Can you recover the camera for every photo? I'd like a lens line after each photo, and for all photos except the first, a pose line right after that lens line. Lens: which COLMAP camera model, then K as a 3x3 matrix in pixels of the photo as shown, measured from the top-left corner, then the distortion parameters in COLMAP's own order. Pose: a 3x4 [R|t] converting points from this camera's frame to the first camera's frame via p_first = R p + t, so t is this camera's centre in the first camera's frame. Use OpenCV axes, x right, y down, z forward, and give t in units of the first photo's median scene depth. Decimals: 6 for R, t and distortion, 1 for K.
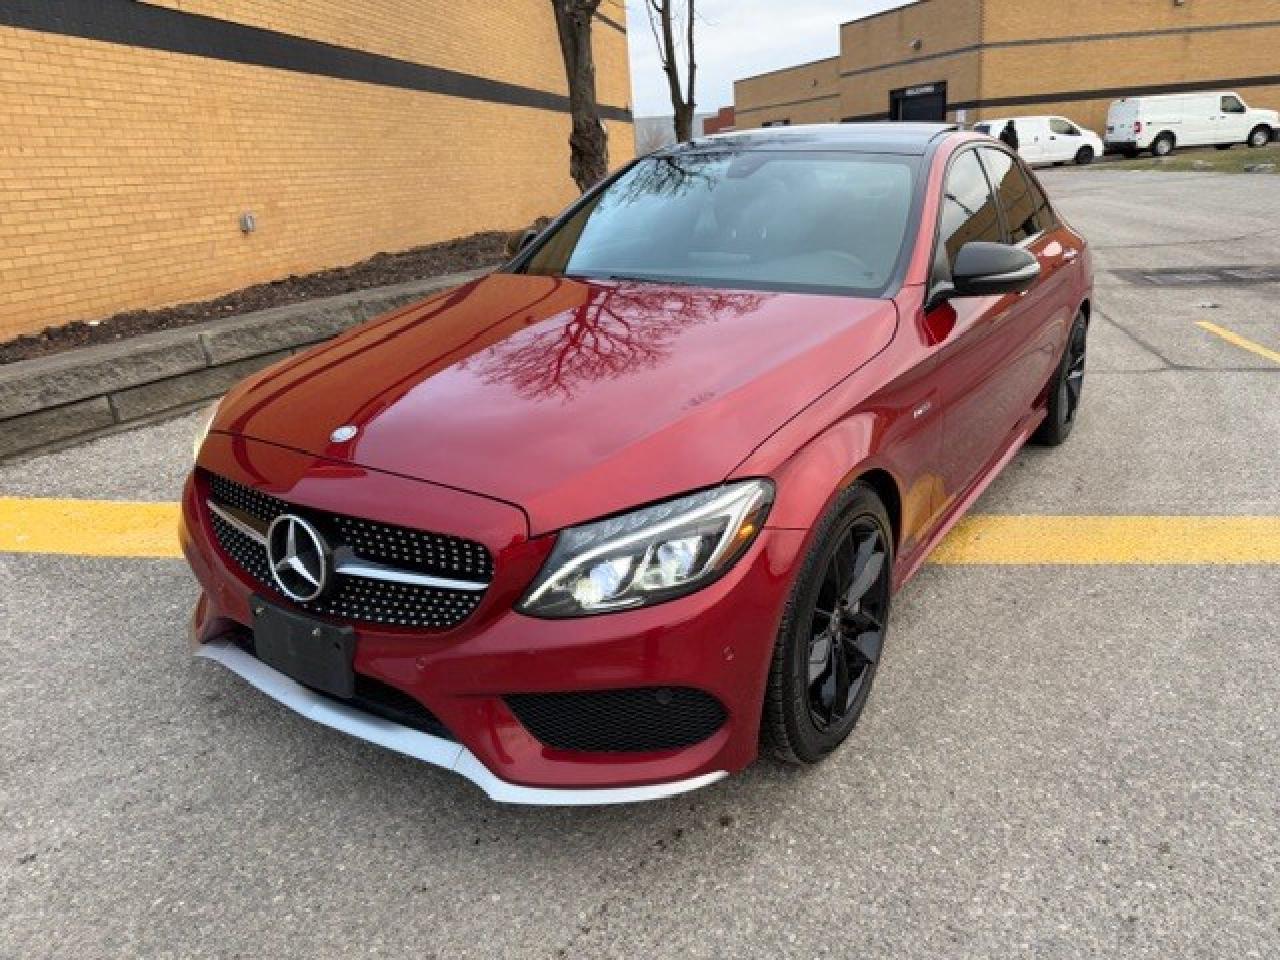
lens RADIAL K [[911.0, 0, 647.0], [0, 911.0, 477.1], [0, 0, 1]] dist [-0.007912, 0.002467]
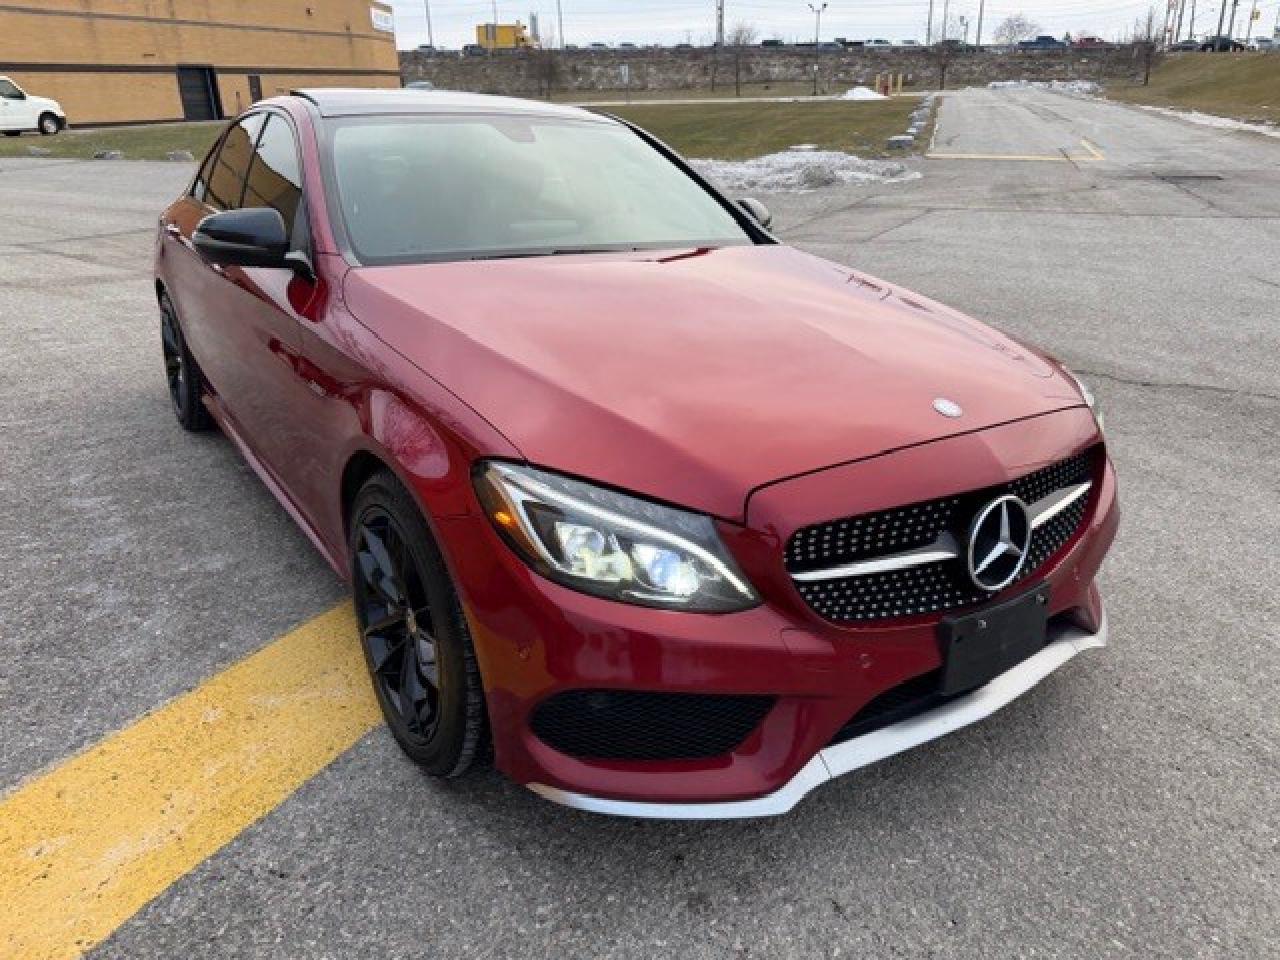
lens RADIAL K [[911.0, 0, 647.0], [0, 911.0, 477.1], [0, 0, 1]] dist [-0.007912, 0.002467]
pose [[0.369664, -0.292568, 0.881903, -0.329177], [0.283597, 0.939370, 0.192758, -0.062848], [-0.884828, 0.178850, 0.430223, 0.229597]]
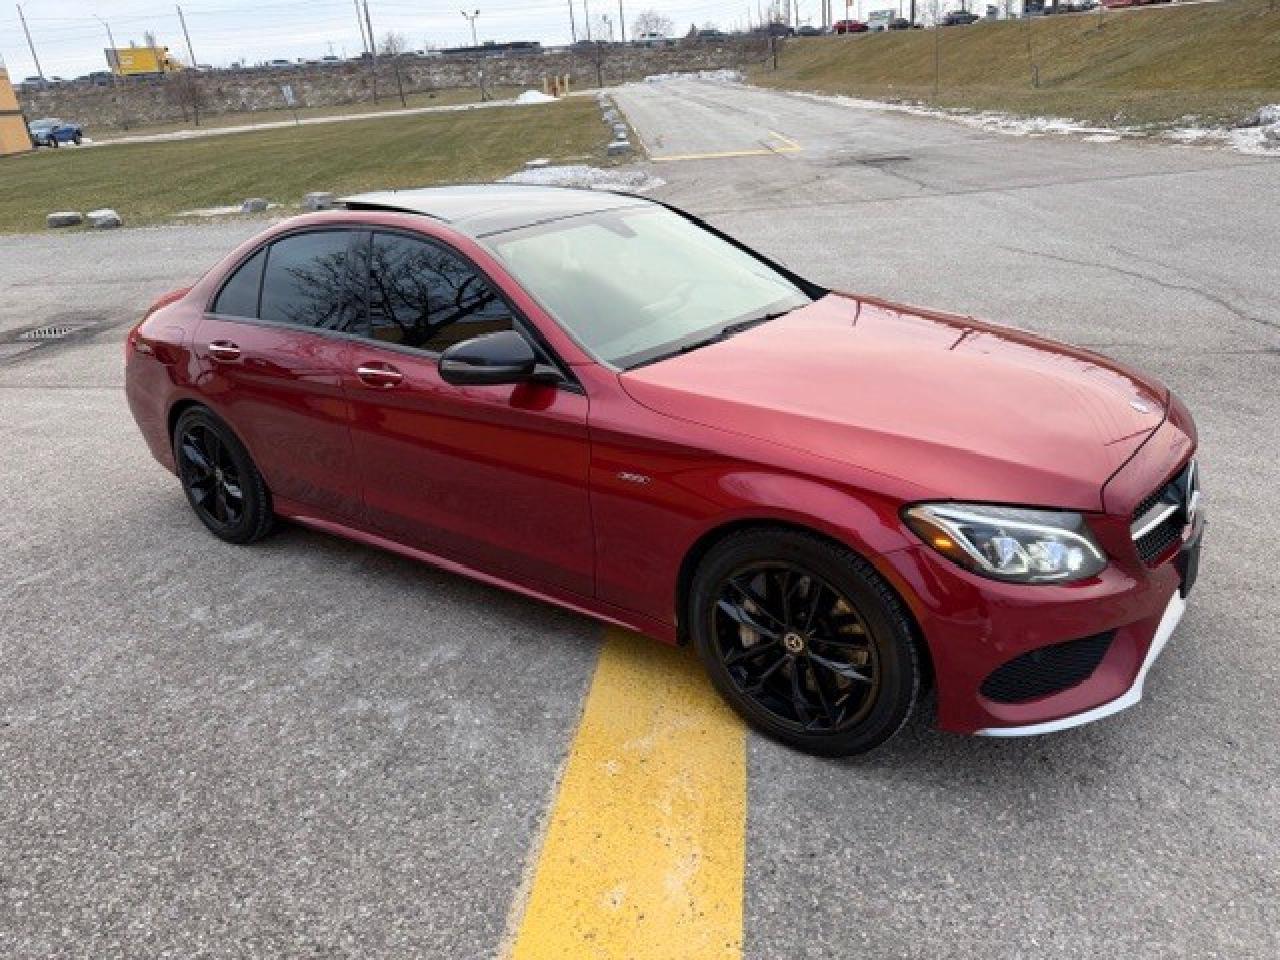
lens RADIAL K [[910.4, 0, 632.1], [0, 910.4, 475.9], [0, 0, 1]] dist [0.000794, -0.005464]
pose [[0.044546, -0.330795, 0.942651, -0.429136], [0.392259, 0.873598, 0.288026, -0.164163], [-0.918775, 0.356933, 0.168673, 0.386333]]
